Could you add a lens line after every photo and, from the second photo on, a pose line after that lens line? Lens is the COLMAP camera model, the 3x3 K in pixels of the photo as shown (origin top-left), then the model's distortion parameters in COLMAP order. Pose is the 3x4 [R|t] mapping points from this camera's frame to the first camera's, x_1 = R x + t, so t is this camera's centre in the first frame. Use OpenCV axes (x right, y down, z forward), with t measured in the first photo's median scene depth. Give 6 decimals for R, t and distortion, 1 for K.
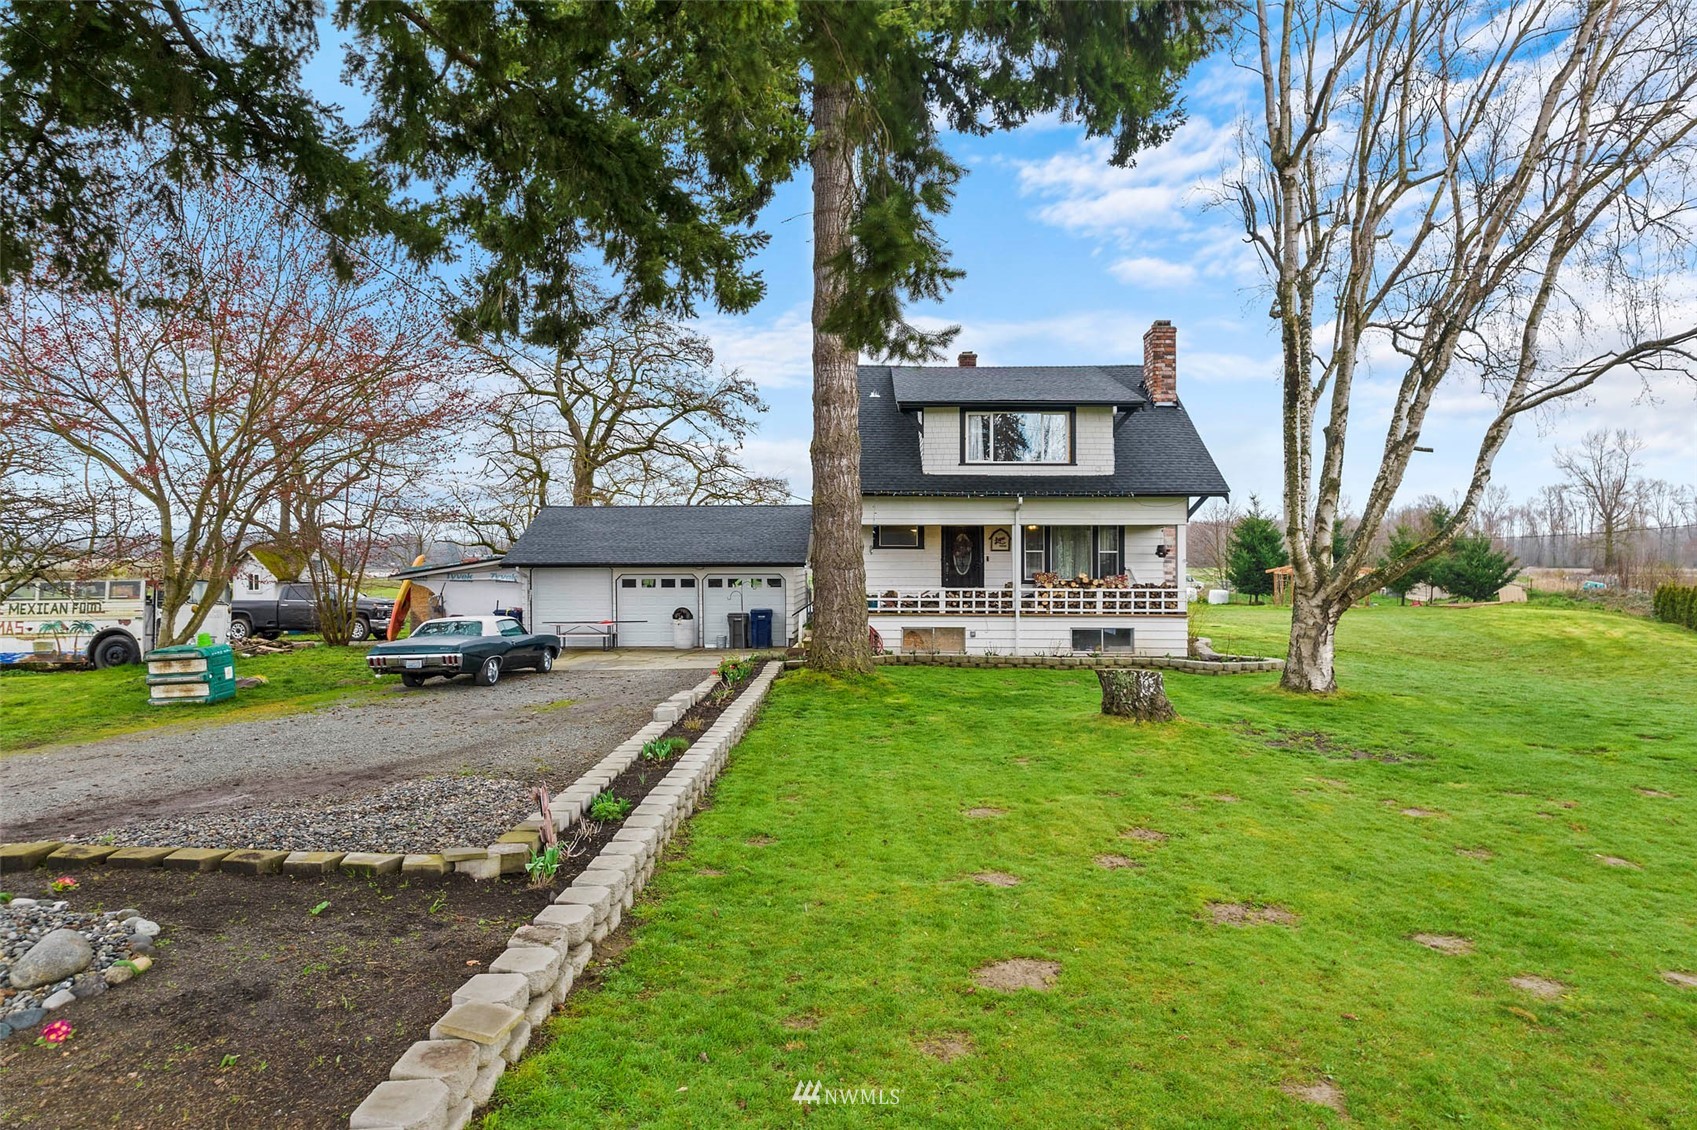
lens RADIAL K [[1102.4, 0, 849.2], [0, 1102.4, 566.4], [0, 0, 1]] dist [-0.066420, 0.057558]
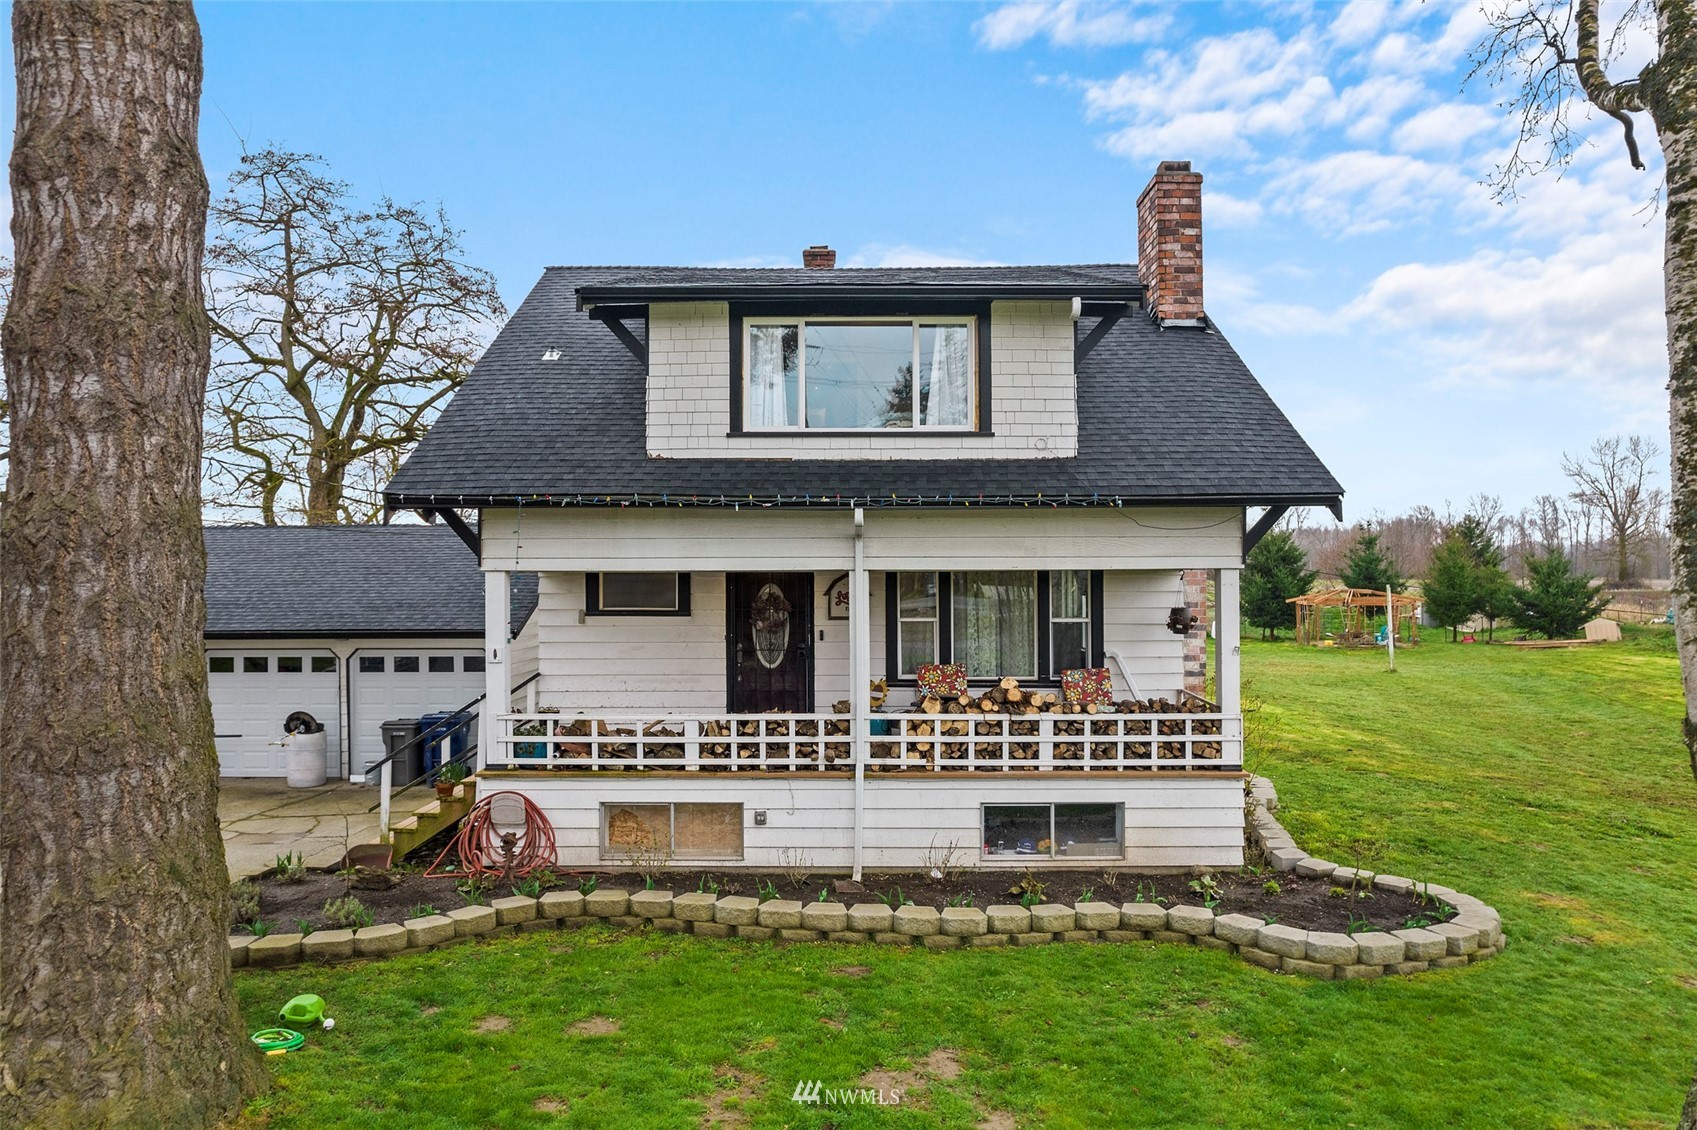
lens RADIAL K [[1102.4, 0, 852.3], [0, 1102.4, 564.8], [0, 0, 1]] dist [-0.066420, 0.057558]
pose [[0.999887, -0.003925, 0.014523, 0.142274], [0.004106, 0.999914, -0.012471, -0.034401], [-0.014472, 0.012529, 0.999817, 0.552036]]
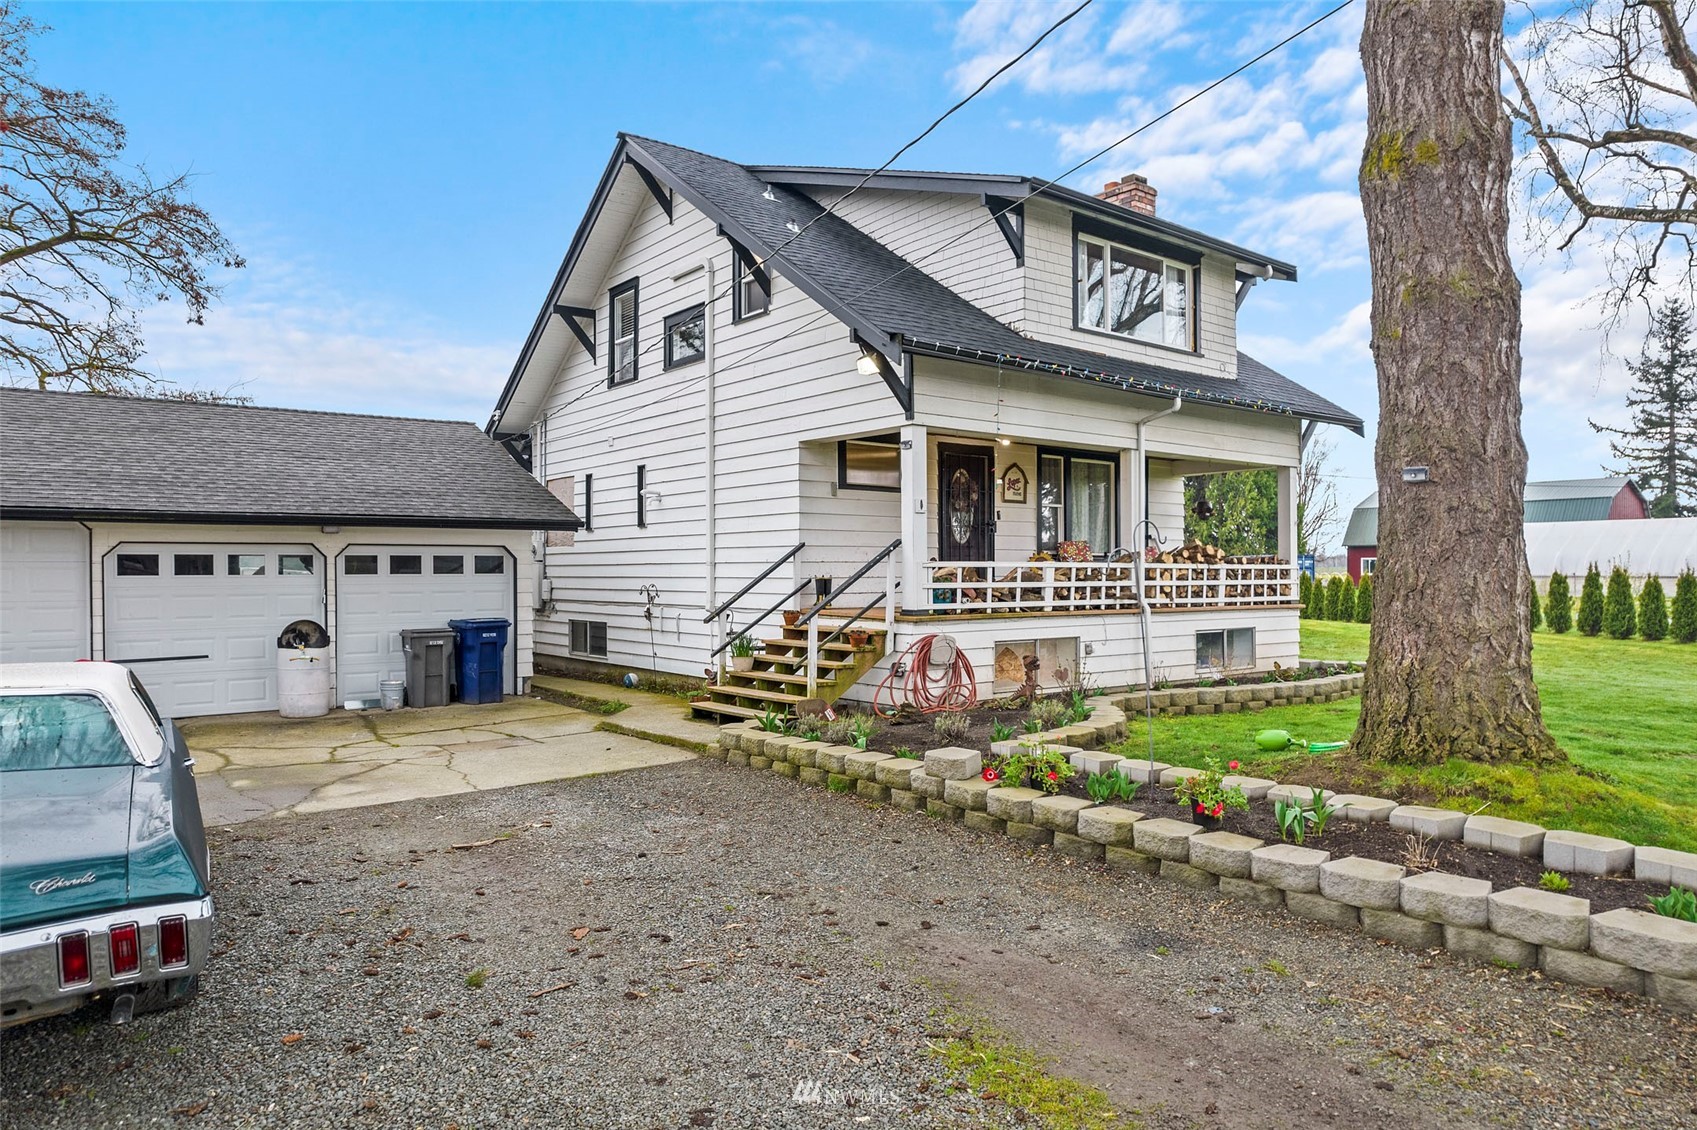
lens RADIAL K [[1102.4, 0, 862.8], [0, 1102.4, 568.9], [0, 0, 1]] dist [-0.066420, 0.057558]
pose [[0.766912, 0.000580, 0.641751, -0.312027], [0.003946, 0.999976, -0.005620, 0.025200], [-0.641740, 0.006842, 0.766892, 0.656252]]
